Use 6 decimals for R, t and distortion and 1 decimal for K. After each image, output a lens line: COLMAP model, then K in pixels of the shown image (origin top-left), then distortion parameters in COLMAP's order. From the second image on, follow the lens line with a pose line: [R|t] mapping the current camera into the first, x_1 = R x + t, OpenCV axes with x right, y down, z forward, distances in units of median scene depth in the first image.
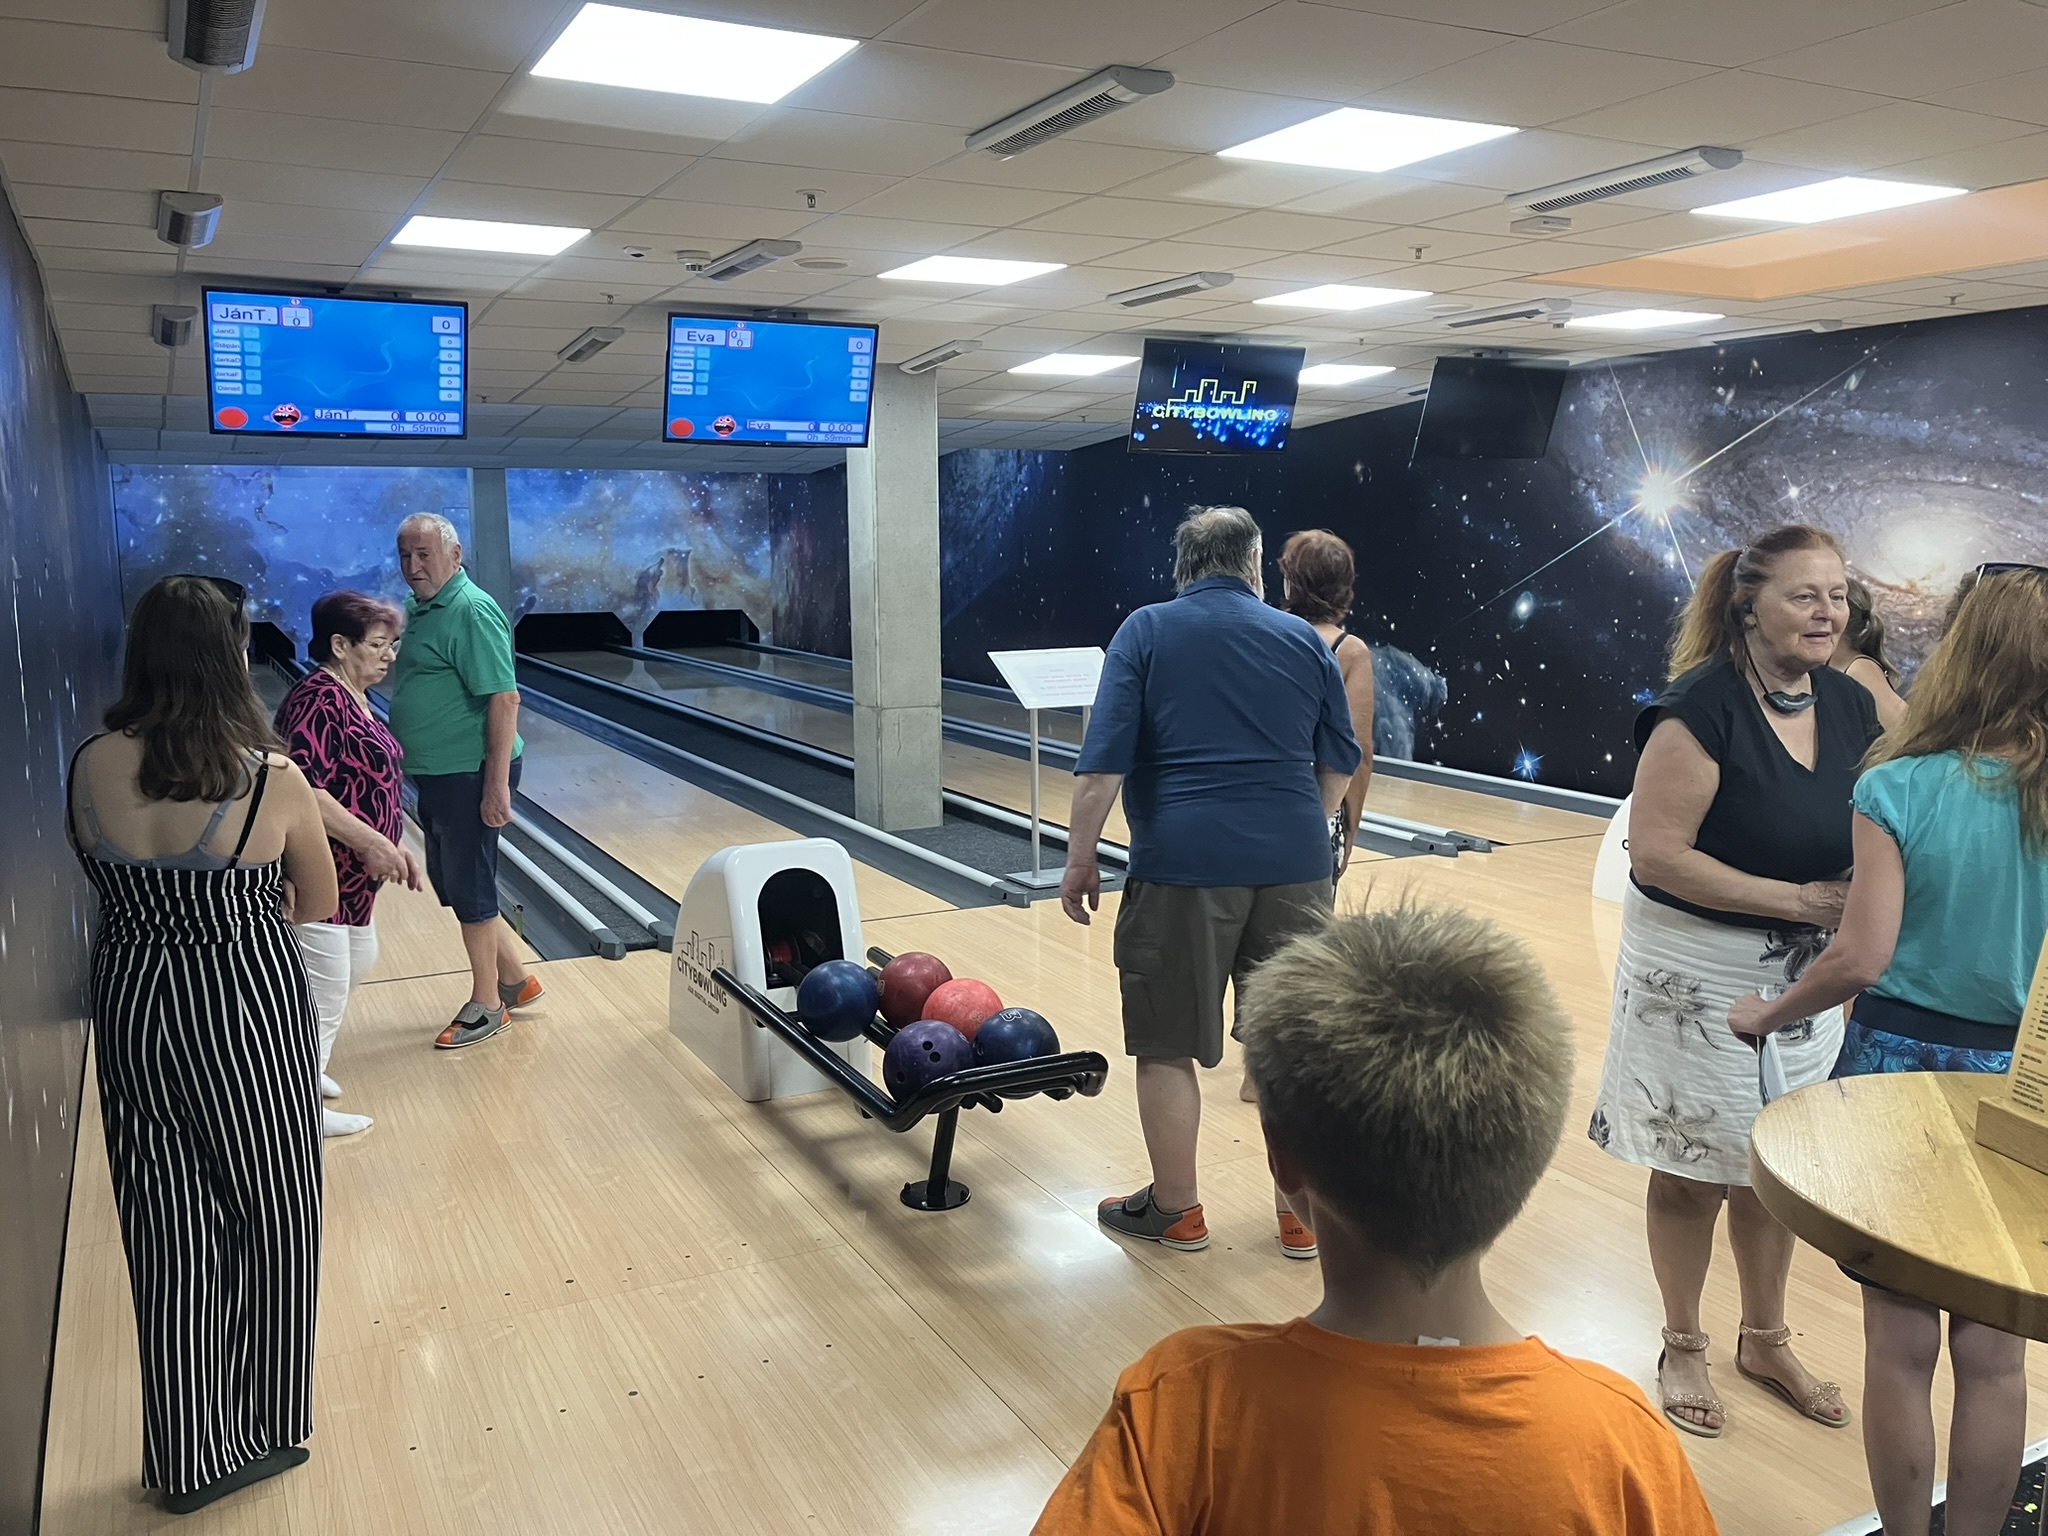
lens RADIAL K [[1670.5, 0, 1020.9], [0, 1670.5, 774.0], [0, 0, 1]] dist [0.032010, -0.013951]
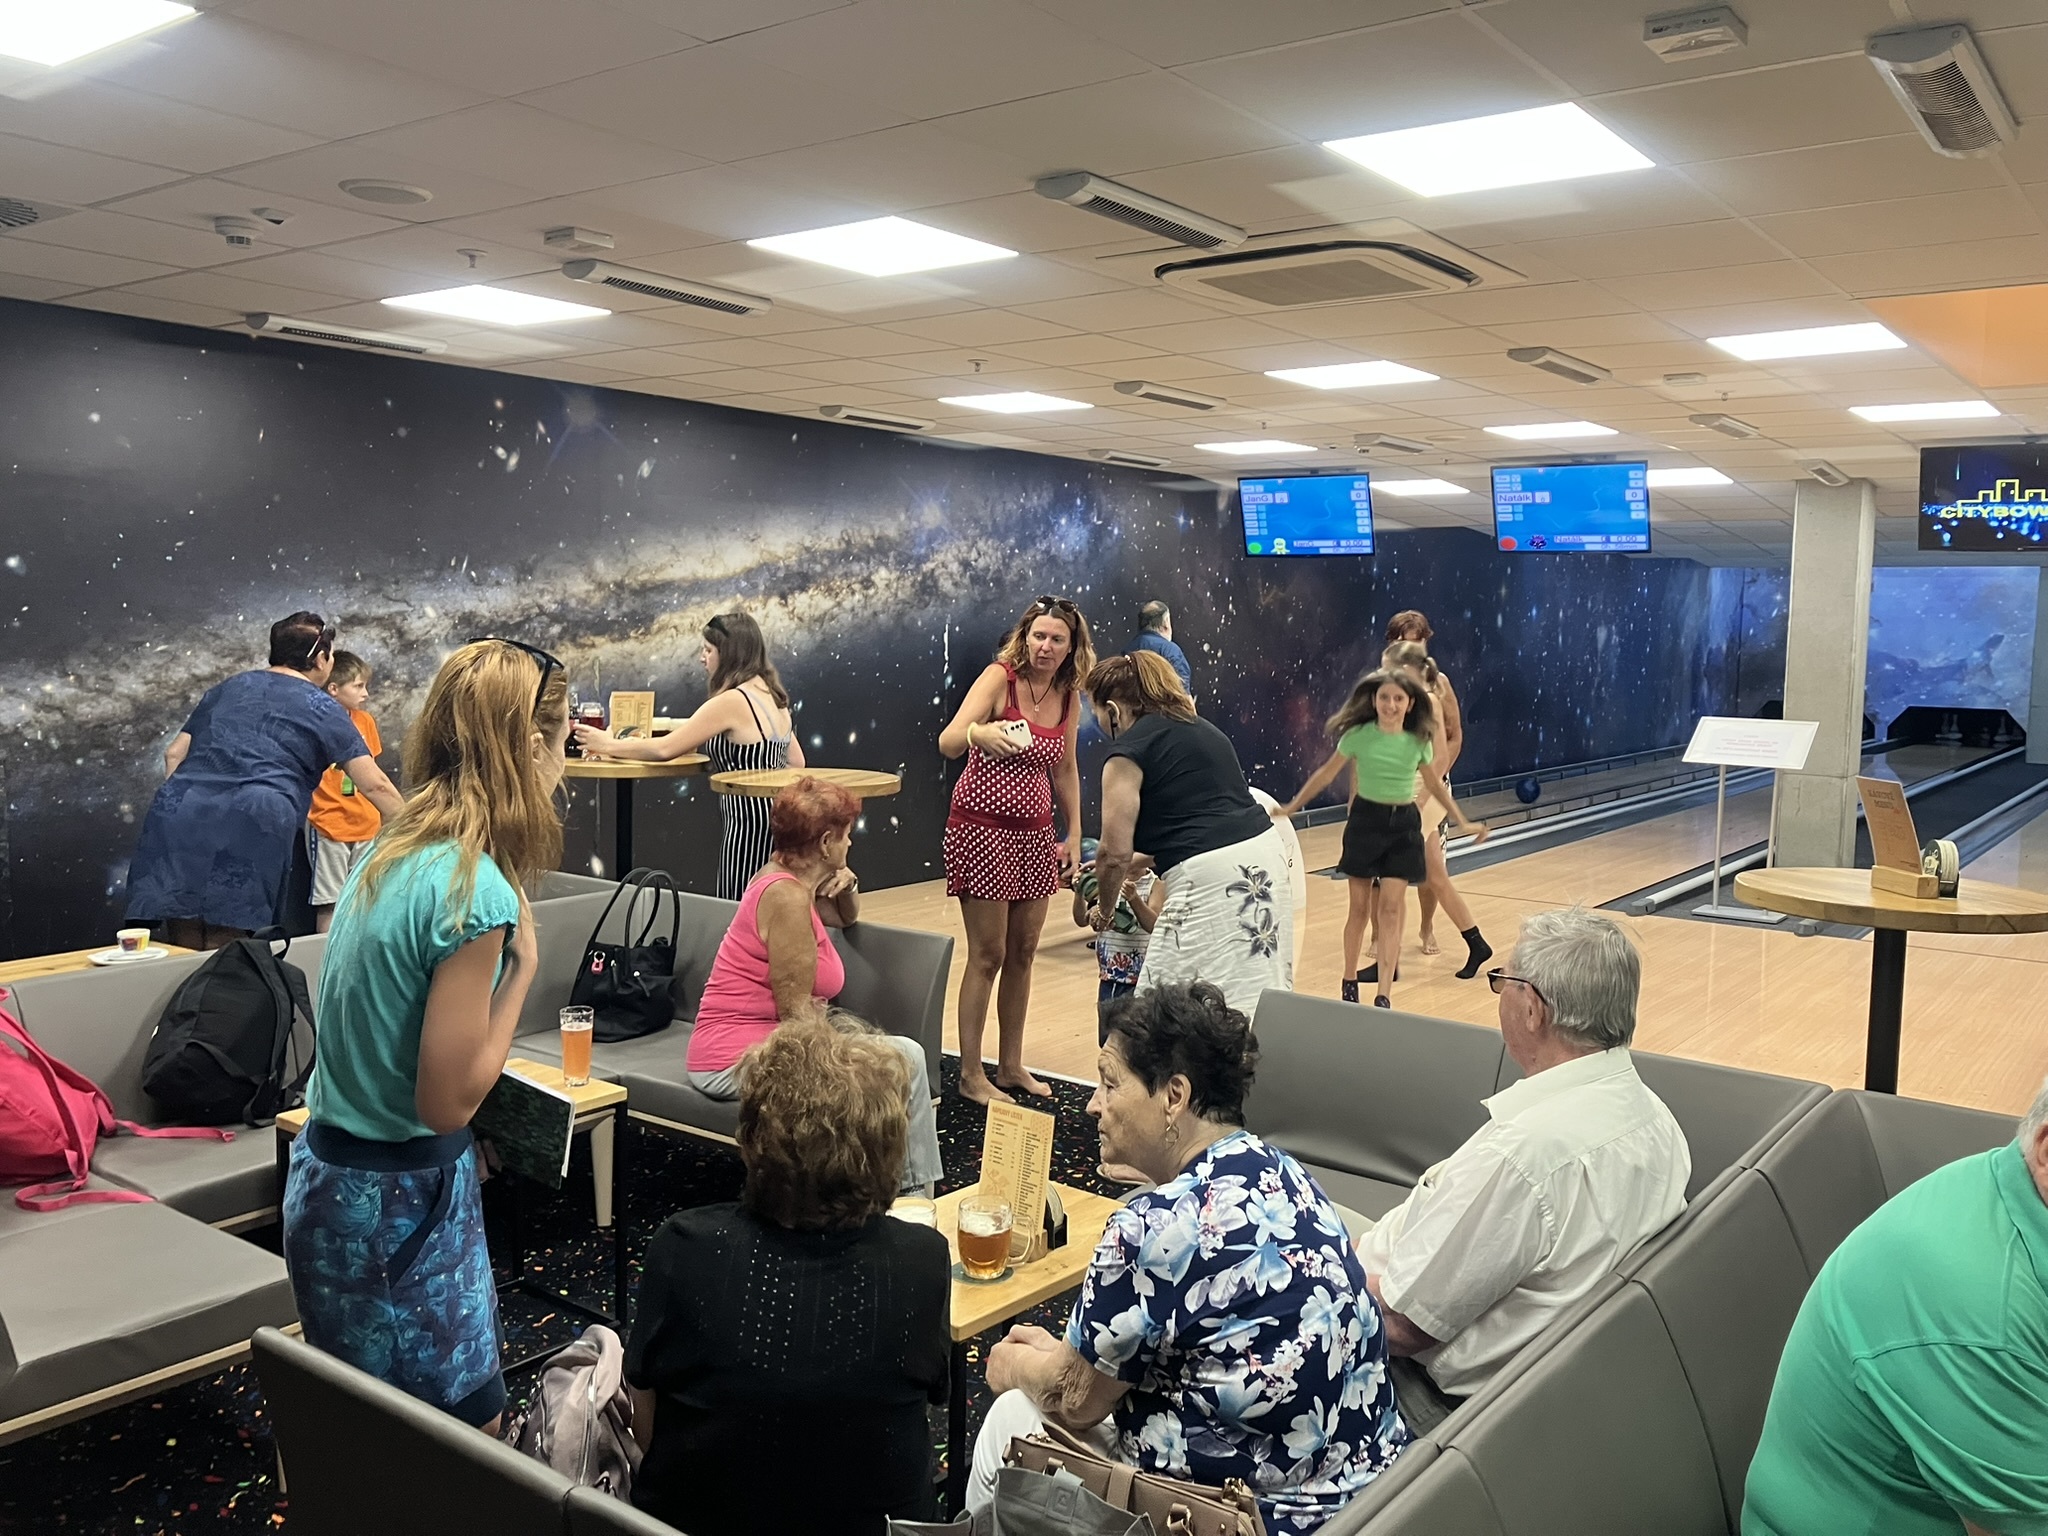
lens RADIAL K [[1670.5, 0, 1015.4], [0, 1670.5, 740.3], [0, 0, 1]] dist [0.032010, -0.013951]
pose [[0.430219, 0.081644, -0.899025, 0.796606], [-0.151718, 0.988275, 0.017147, -0.000861], [0.889884, 0.129022, 0.437561, 0.015431]]
